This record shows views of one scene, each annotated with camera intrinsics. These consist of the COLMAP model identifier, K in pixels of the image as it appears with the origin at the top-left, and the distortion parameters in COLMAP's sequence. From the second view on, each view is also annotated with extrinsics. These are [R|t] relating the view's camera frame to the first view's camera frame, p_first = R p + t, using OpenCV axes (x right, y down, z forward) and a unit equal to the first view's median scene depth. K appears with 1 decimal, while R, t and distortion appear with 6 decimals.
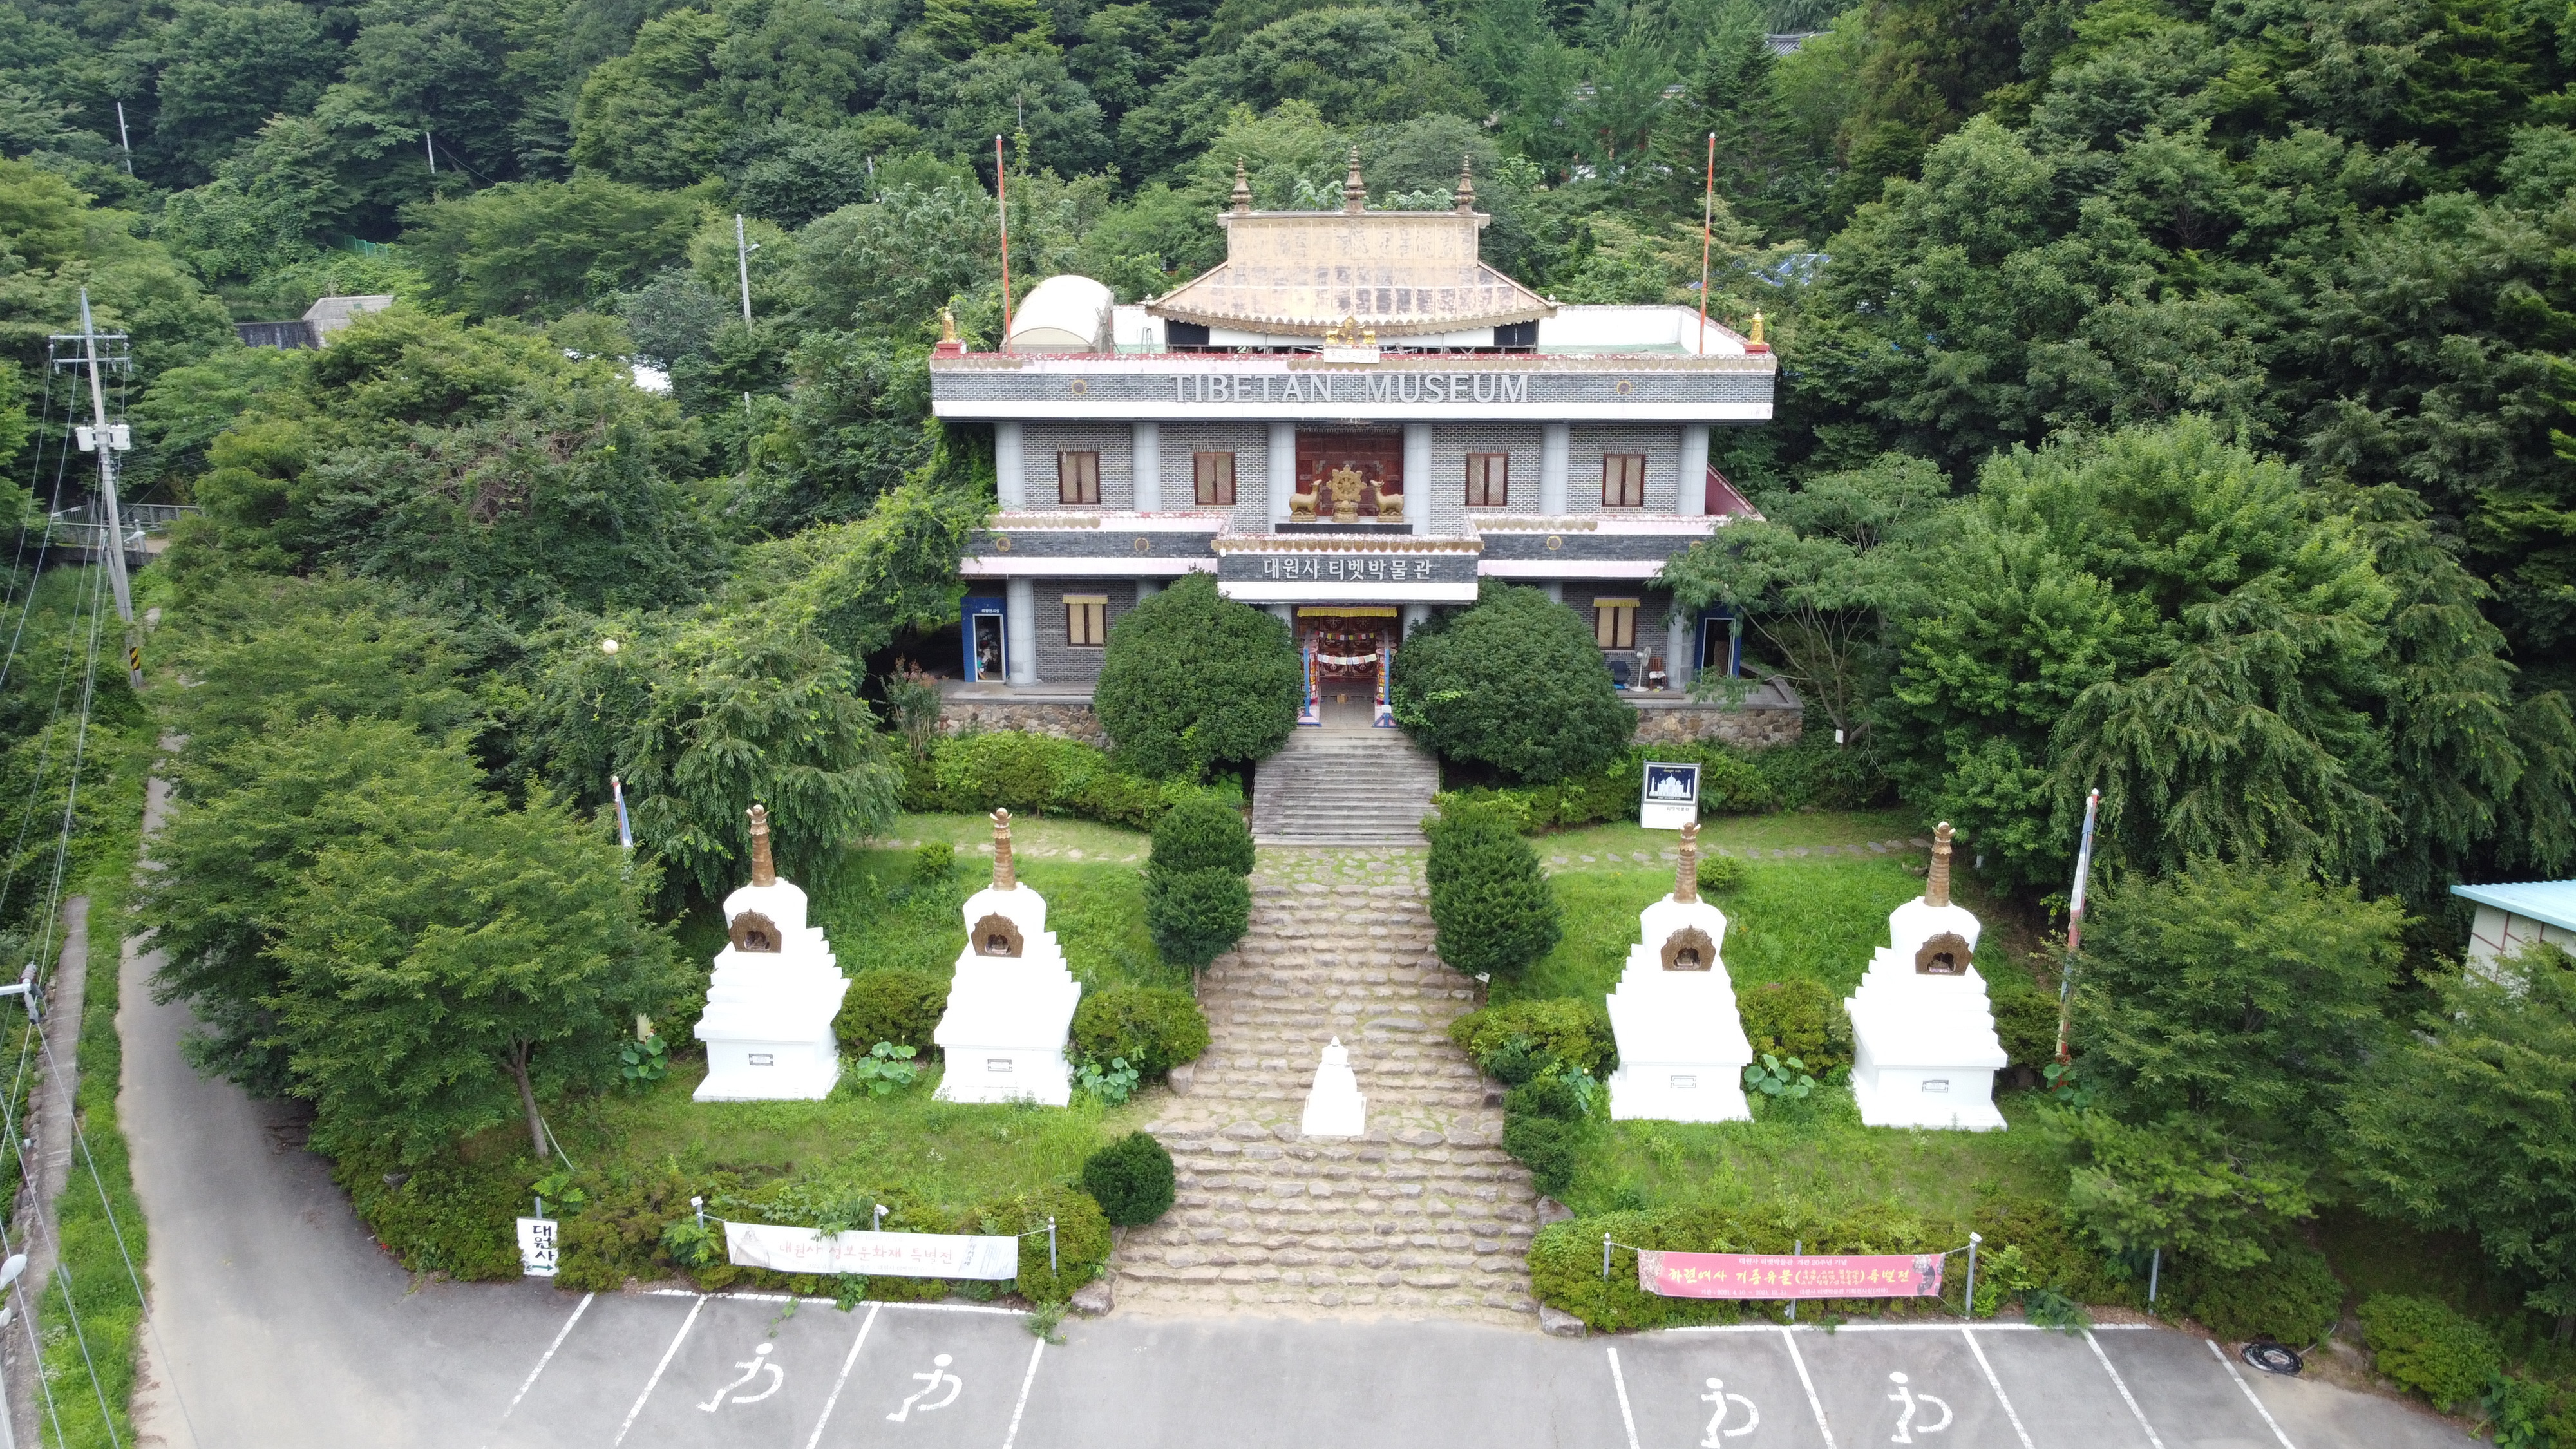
lens RADIAL K [[1948.8, 0, 1288.0], [0, 1948.8, 724.5], [0, 0, 1]] dist [-0.009051, -0.003970]
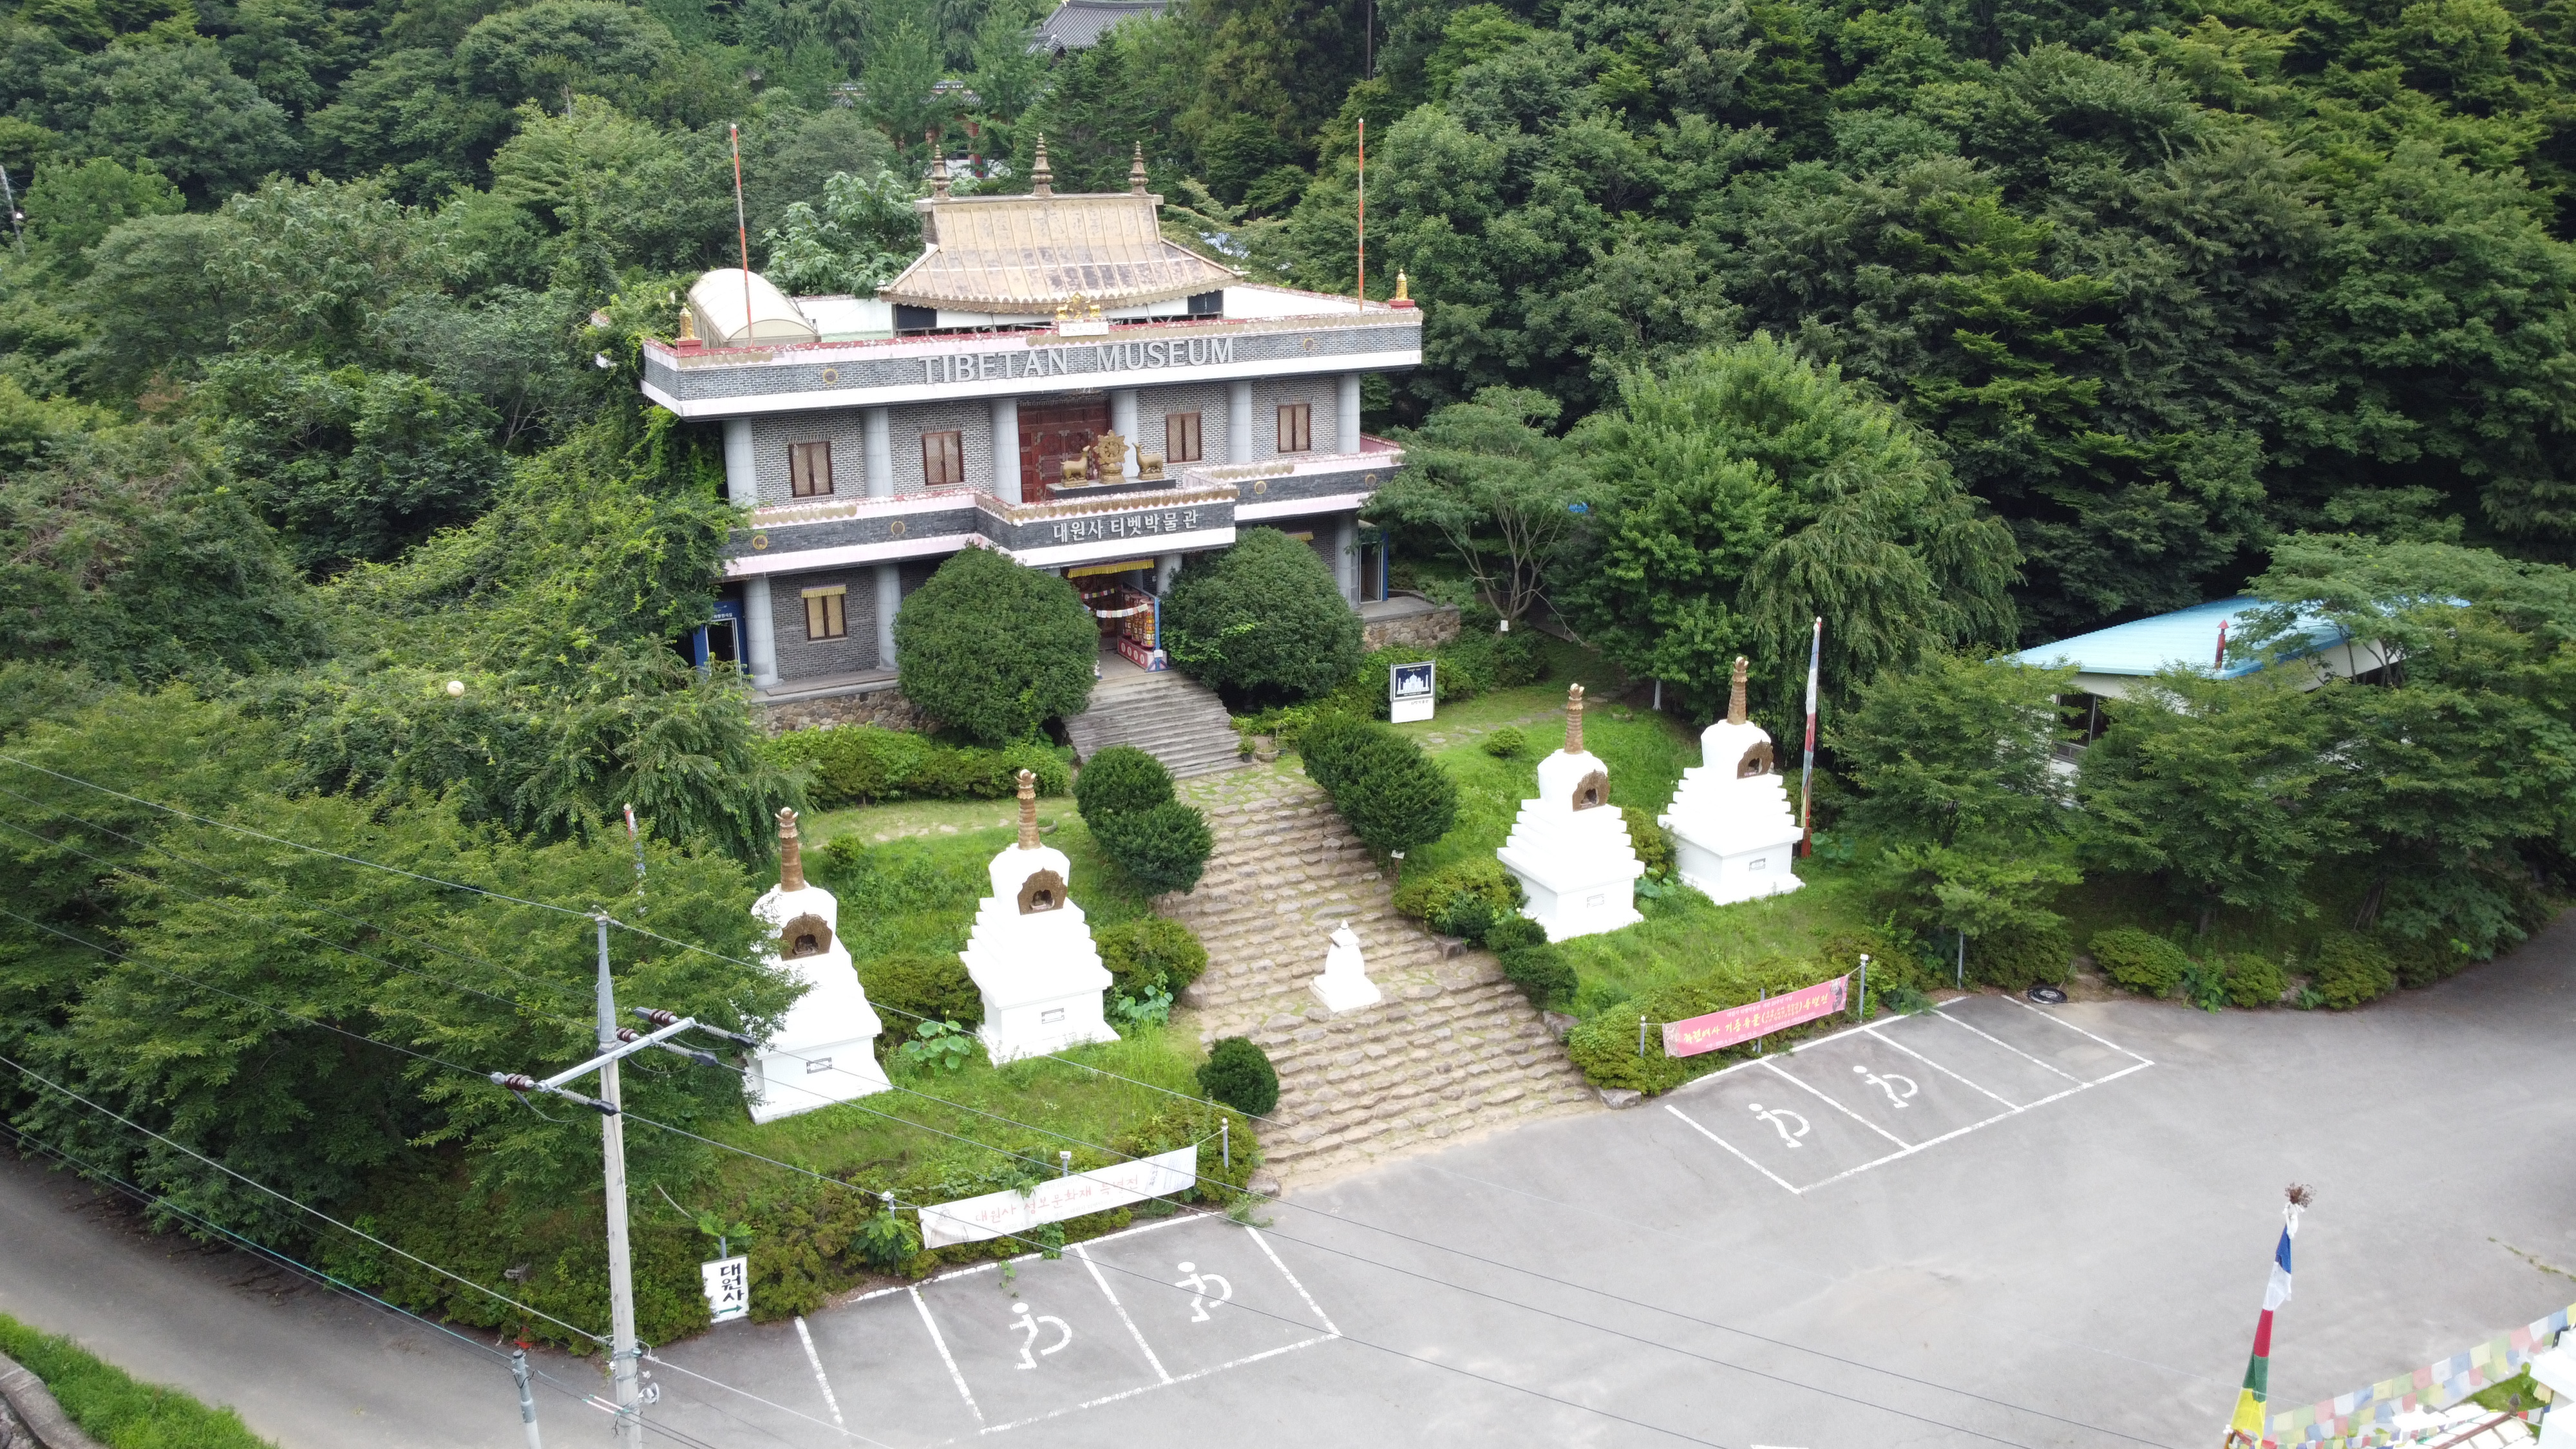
lens RADIAL K [[1948.8, 0, 1288.0], [0, 1948.8, 724.5], [0, 0, 1]] dist [-0.009051, -0.003970]
pose [[0.869178, -0.150137, 0.471157, -0.403185], [0.150564, 0.987906, 0.037047, 0.001700], [-0.471021, 0.038739, 0.881271, 0.016722]]
